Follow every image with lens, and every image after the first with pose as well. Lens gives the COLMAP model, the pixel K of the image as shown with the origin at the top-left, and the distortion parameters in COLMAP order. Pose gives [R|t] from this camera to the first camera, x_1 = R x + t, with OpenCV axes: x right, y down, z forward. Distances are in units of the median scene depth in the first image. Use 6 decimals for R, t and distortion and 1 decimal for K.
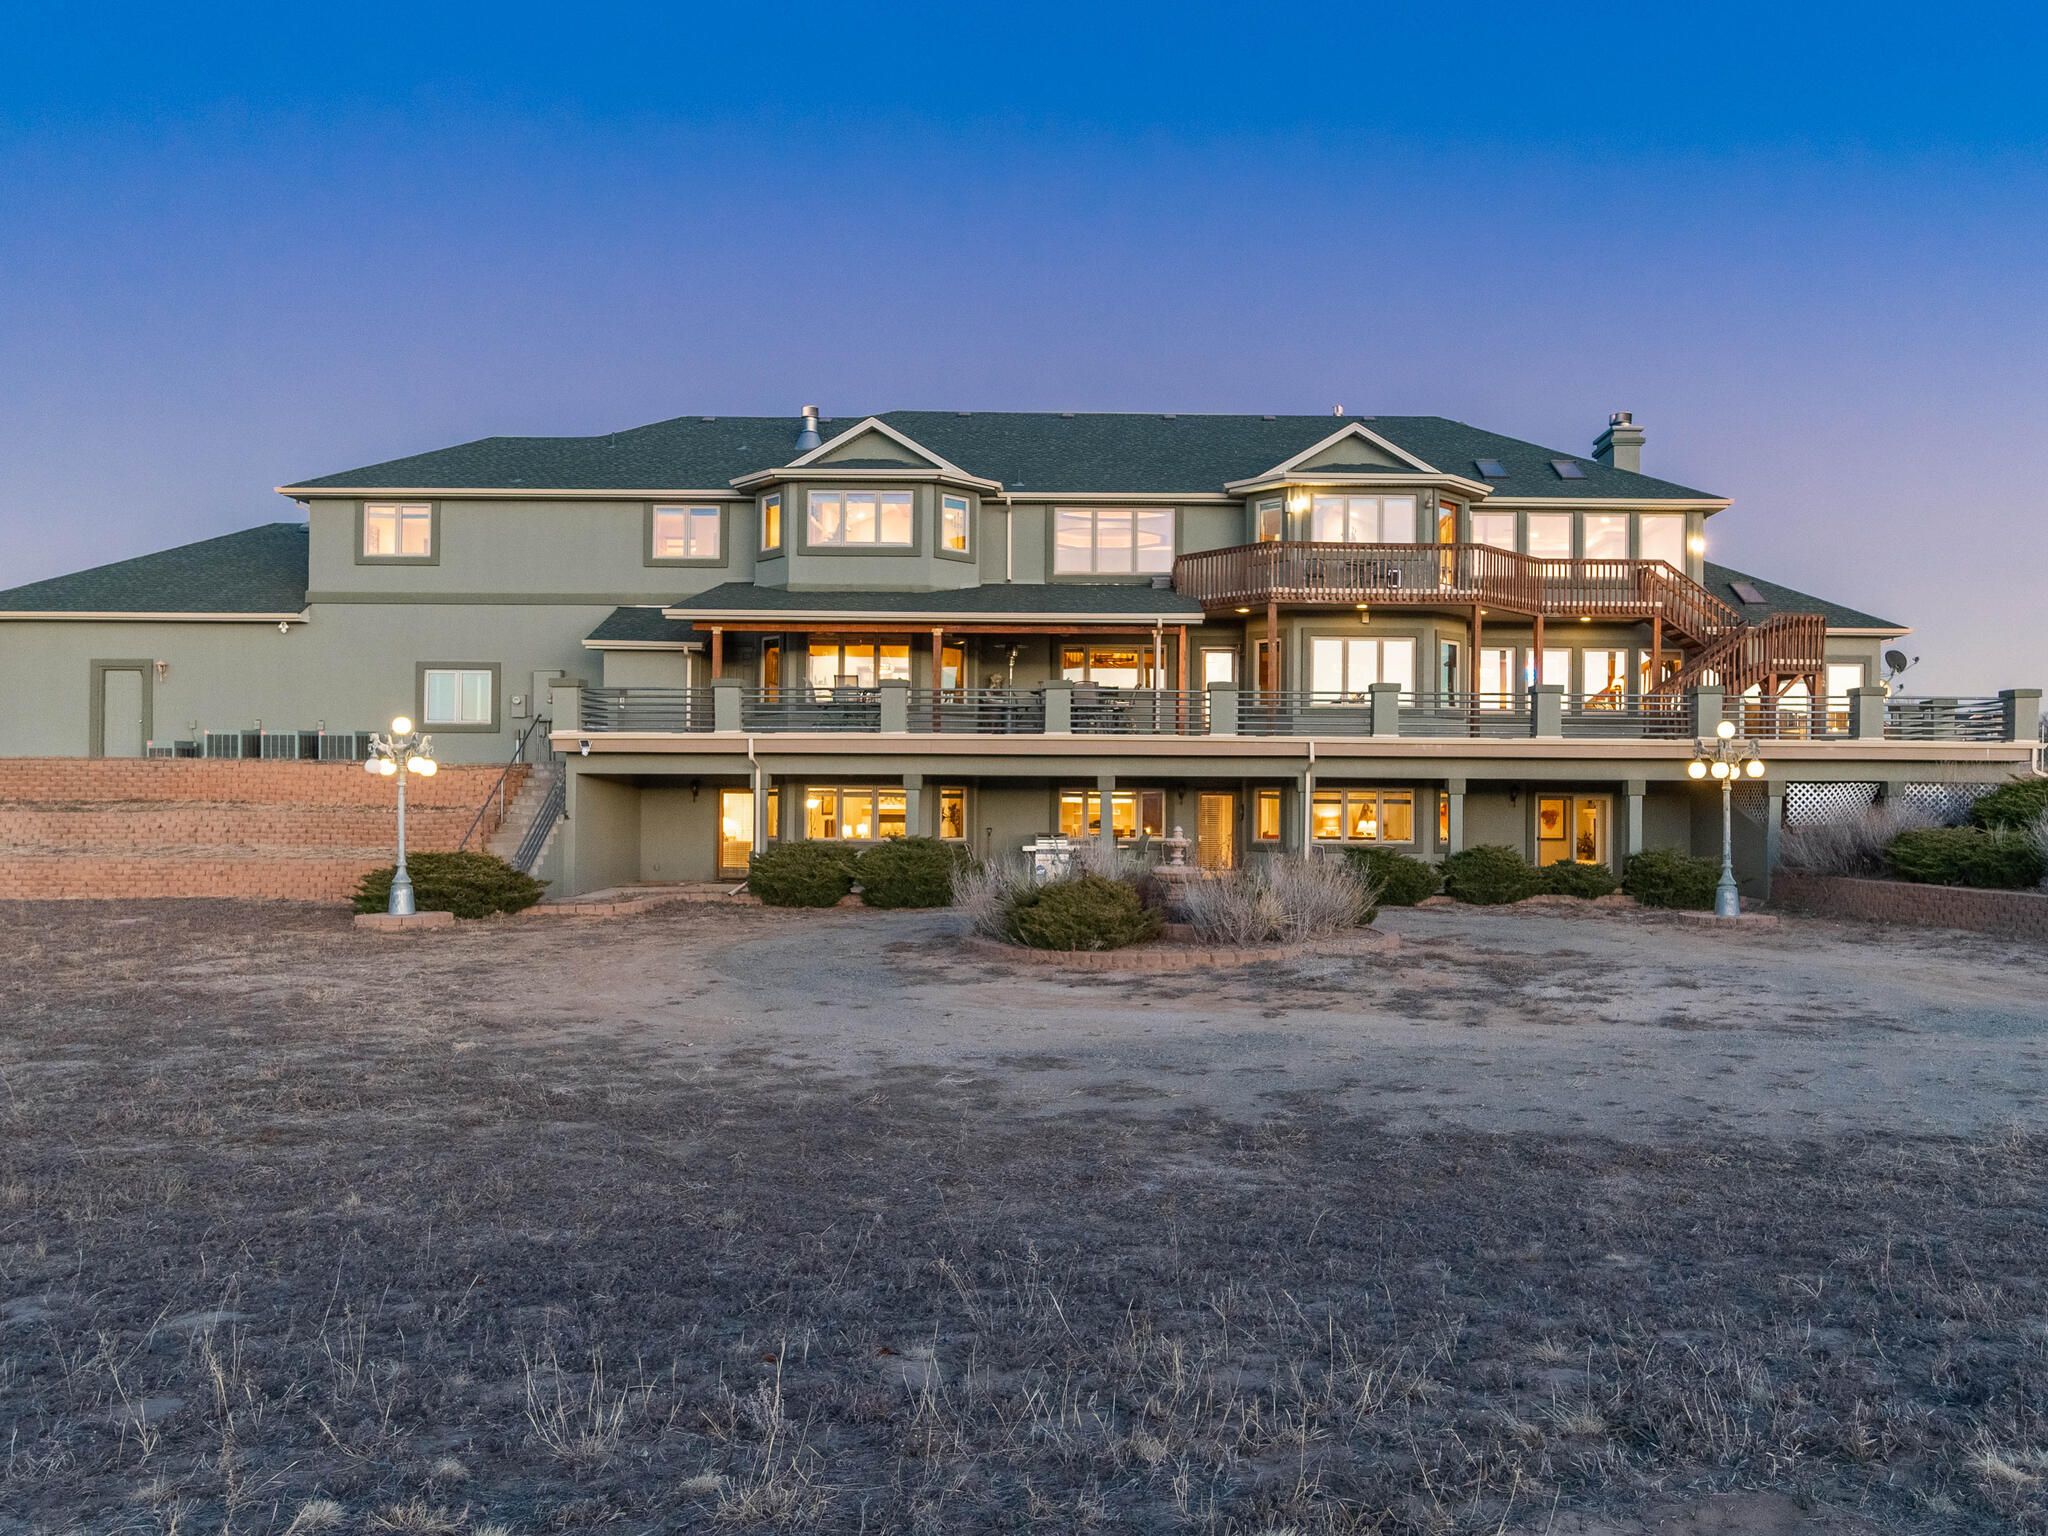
lens RADIAL K [[1291.8, 0, 1024.0], [0, 1291.8, 768.0], [0, 0, 1]] dist [-0.044454, -0.000475]
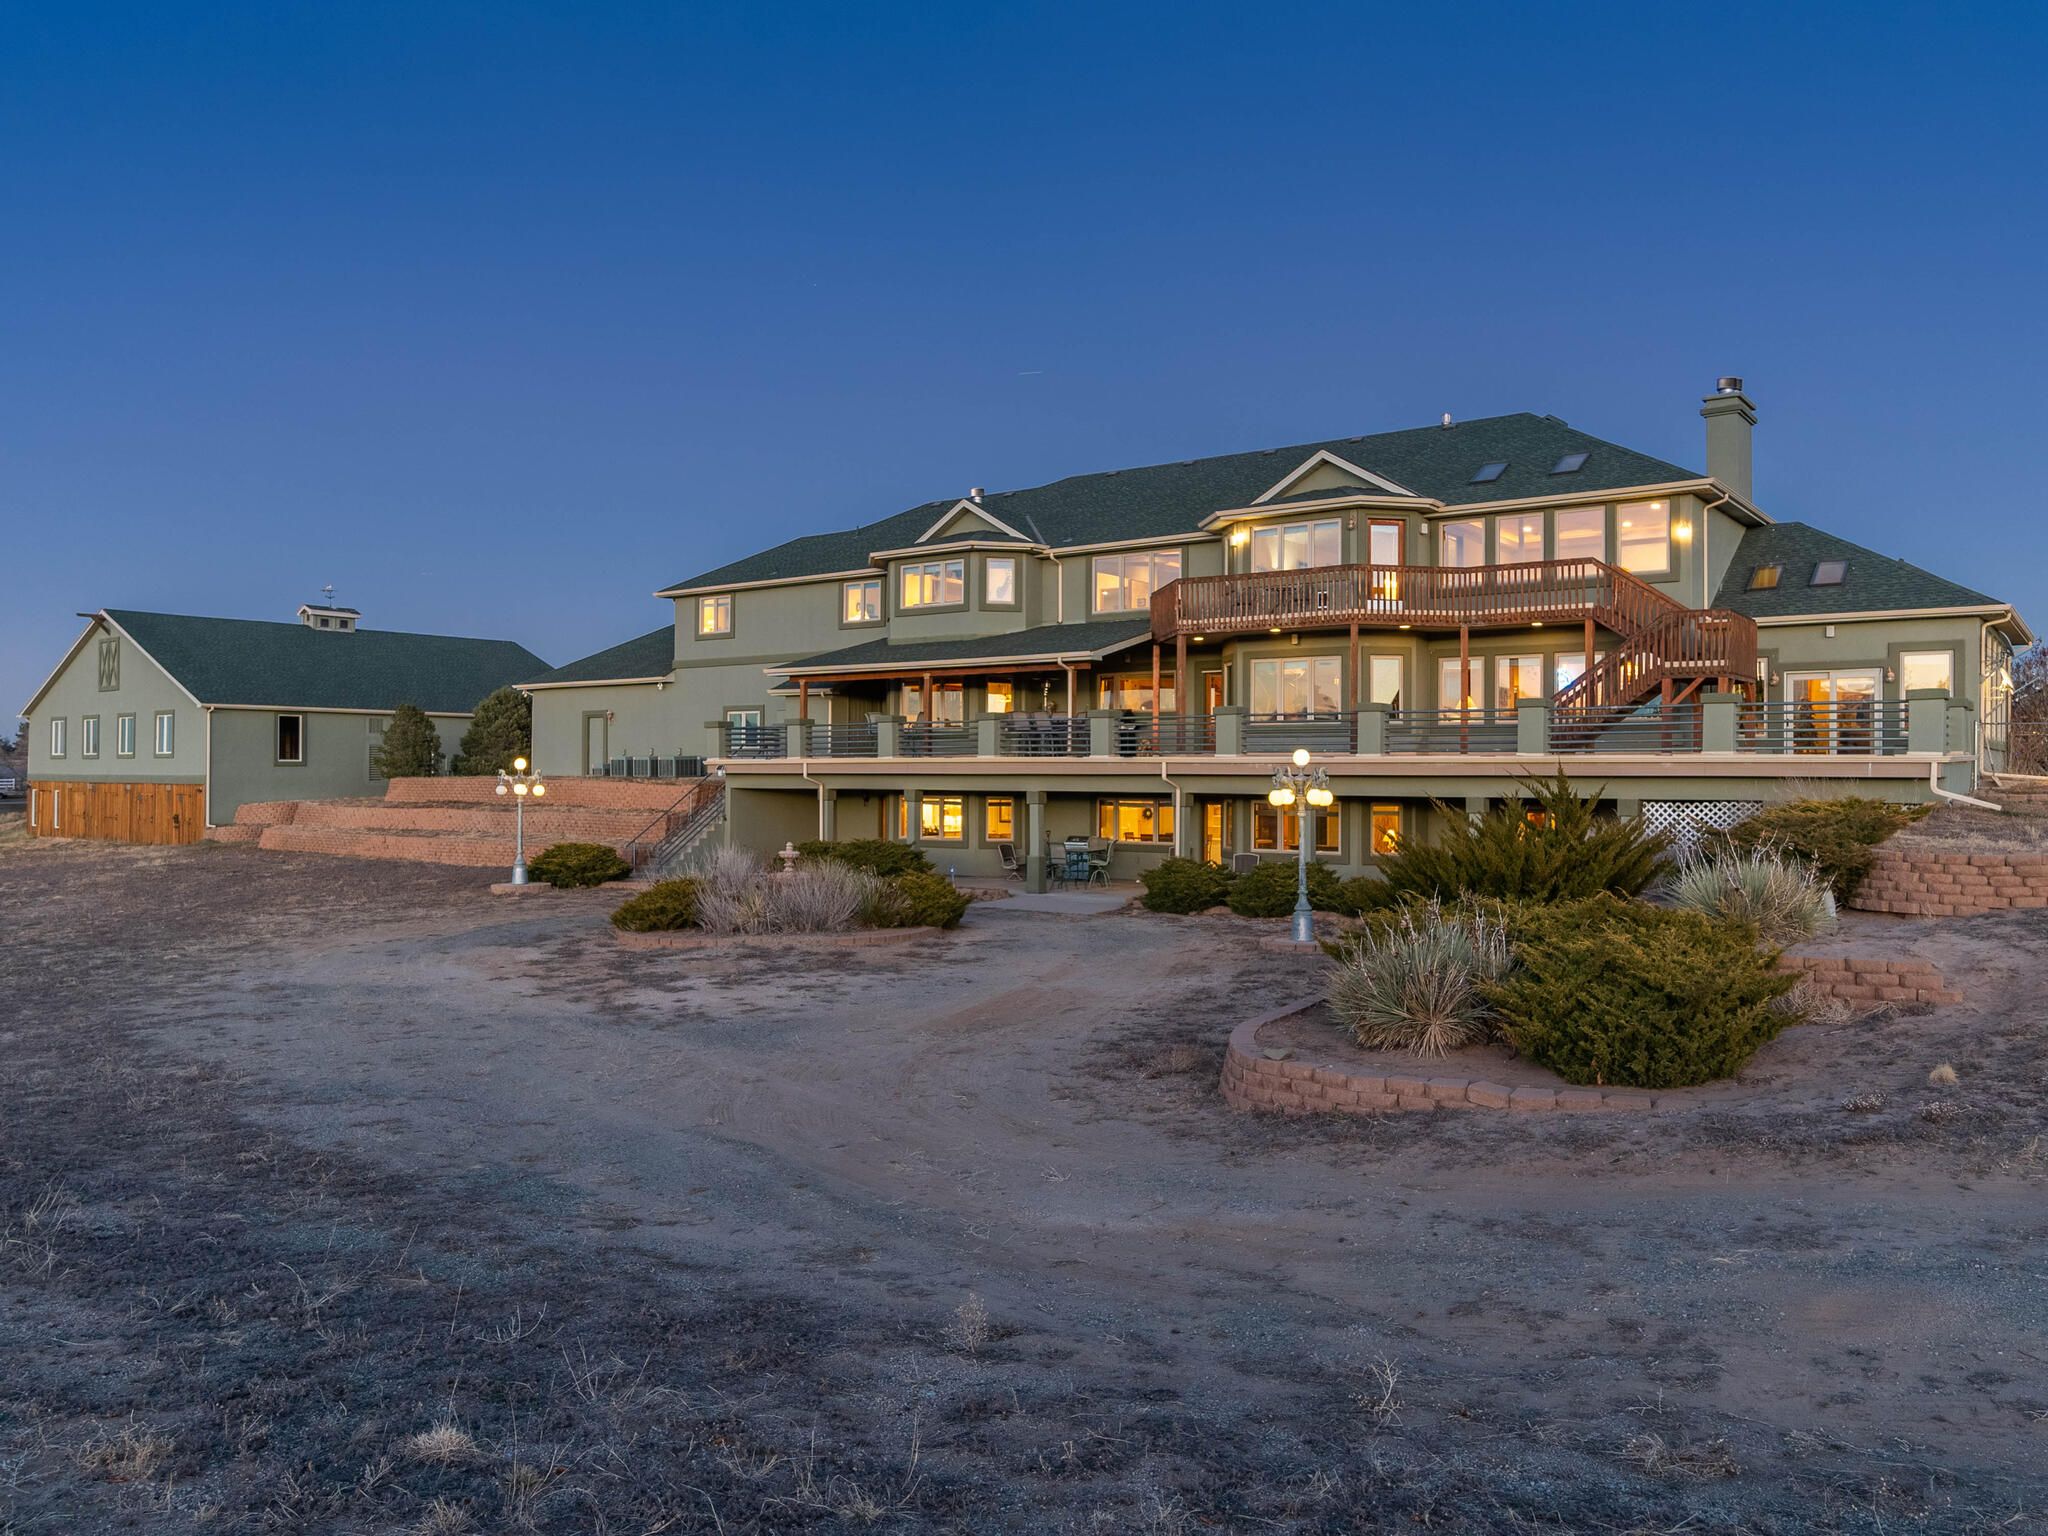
lens RADIAL K [[1320.4, 0, 1024.0], [0, 1320.4, 768.0], [0, 0, 1]] dist [-0.057635, -0.000348]
pose [[0.821310, -0.004433, -0.570465, 0.654062], [-0.006217, 0.999841, -0.016721, 0.004511], [0.570449, 0.017280, 0.821152, 0.009978]]
